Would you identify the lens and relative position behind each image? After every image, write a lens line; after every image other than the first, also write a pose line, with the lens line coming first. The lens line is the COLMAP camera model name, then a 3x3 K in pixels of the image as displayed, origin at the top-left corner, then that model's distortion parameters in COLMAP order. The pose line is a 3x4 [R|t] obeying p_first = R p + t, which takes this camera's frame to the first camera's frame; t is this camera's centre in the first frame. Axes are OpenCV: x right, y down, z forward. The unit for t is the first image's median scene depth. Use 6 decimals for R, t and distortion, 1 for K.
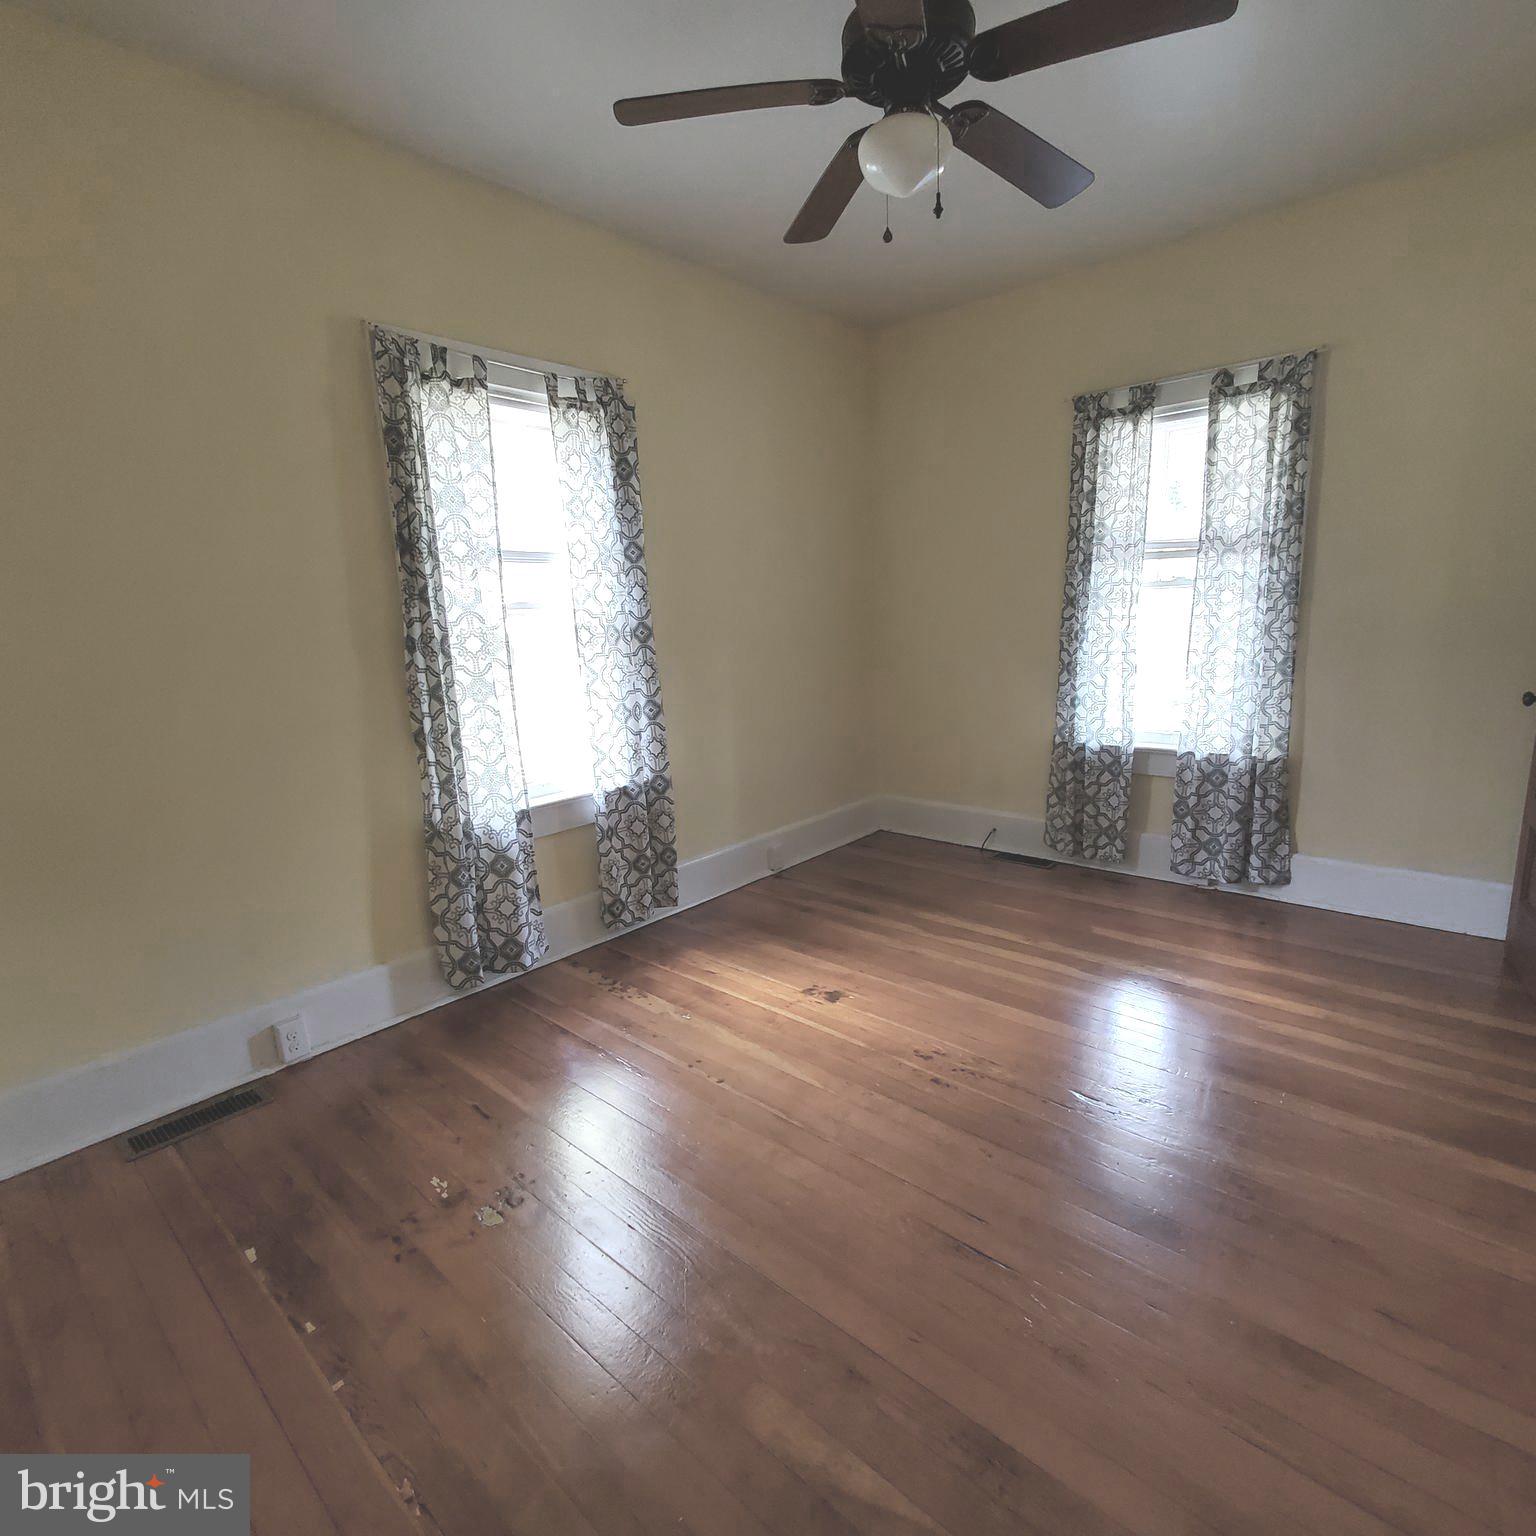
lens RADIAL K [[813.0, 0, 772.1], [0, 813.0, 773.6], [0, 0, 1]] dist [0.000278, 0.001747]
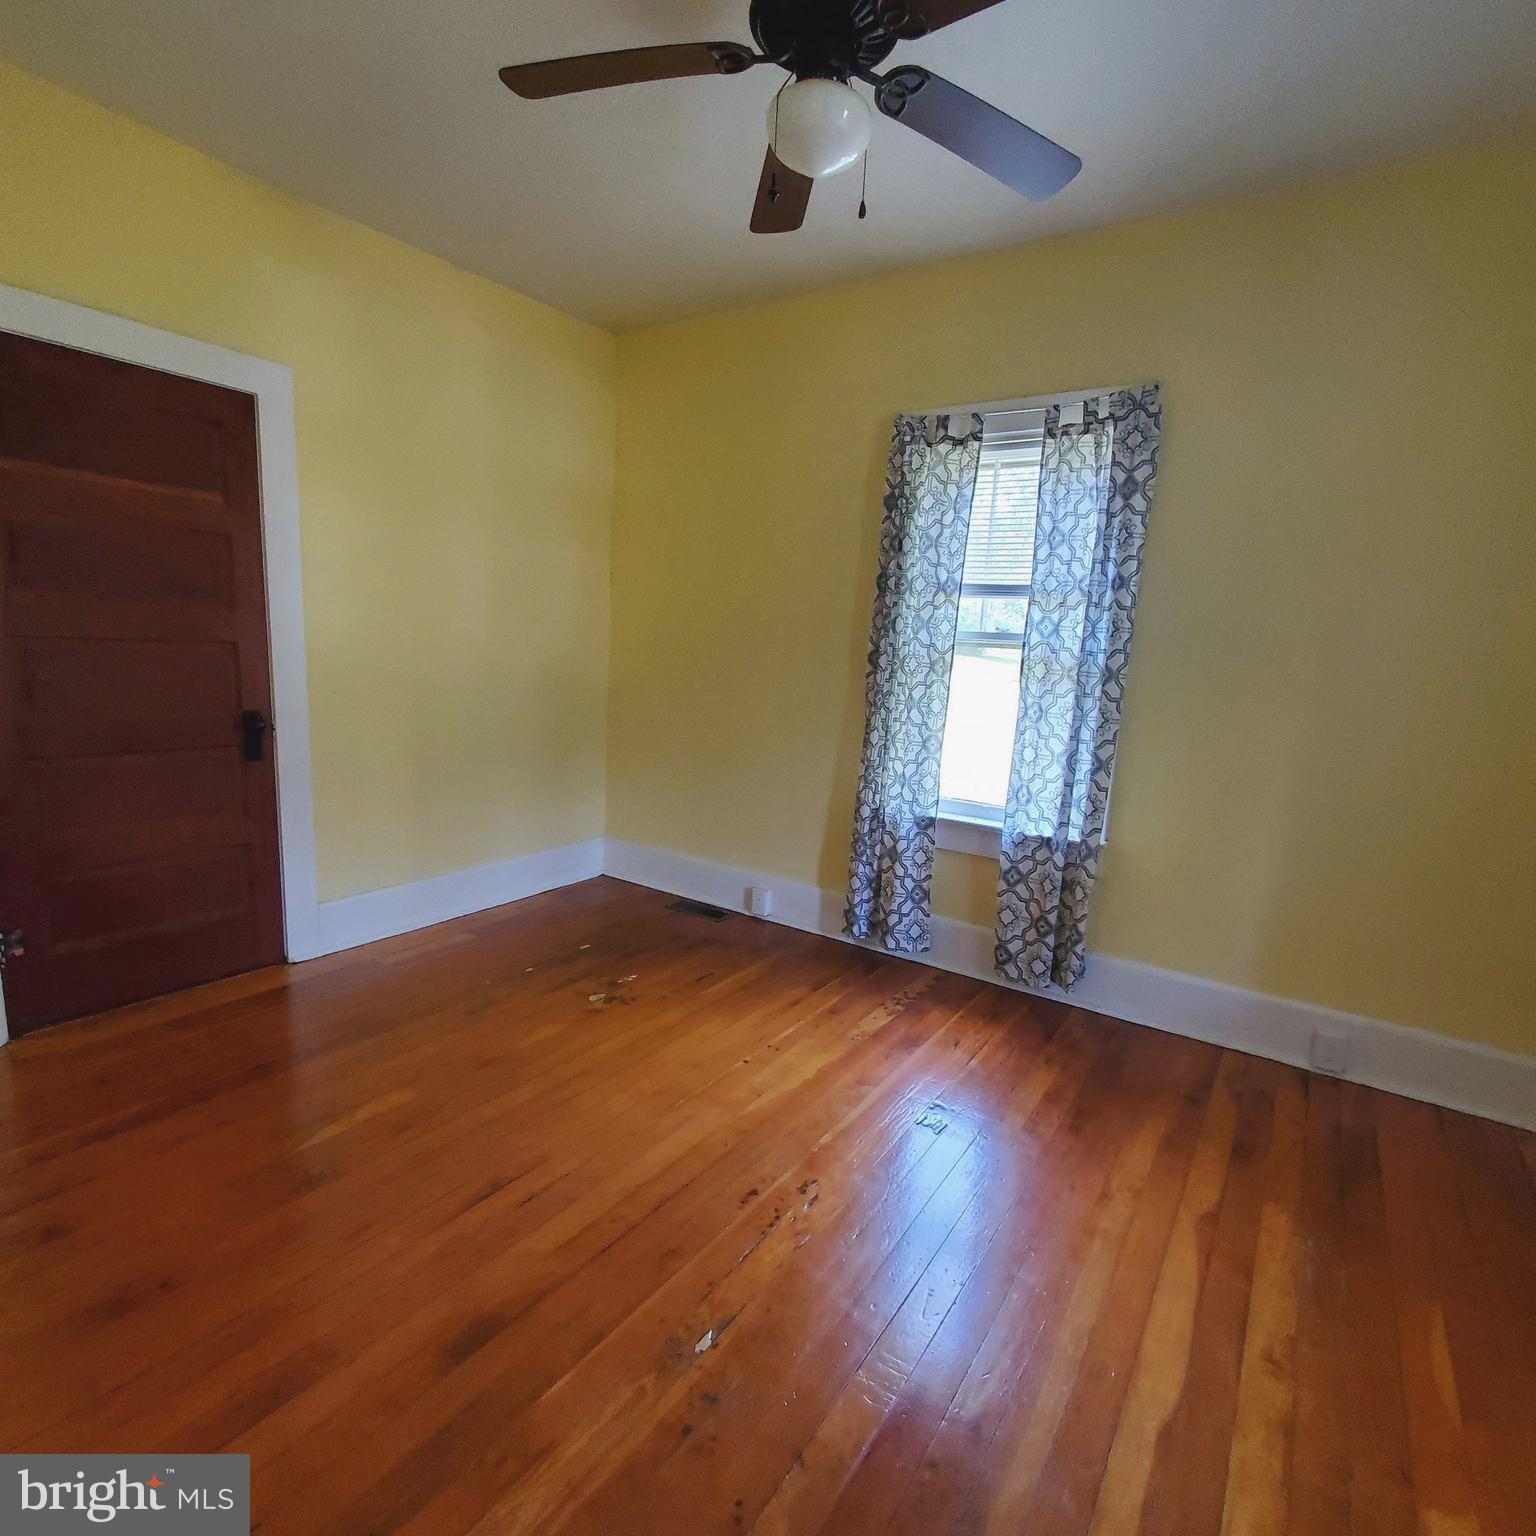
lens RADIAL K [[813.0, 0, 769.6], [0, 813.0, 765.5], [0, 0, 1]] dist [0.000278, 0.001747]
pose [[0.123810, 0.202473, -0.971430, 0.752684], [-0.241760, 0.955618, 0.168365, -0.161577], [0.962405, 0.214008, 0.167265, 0.612825]]
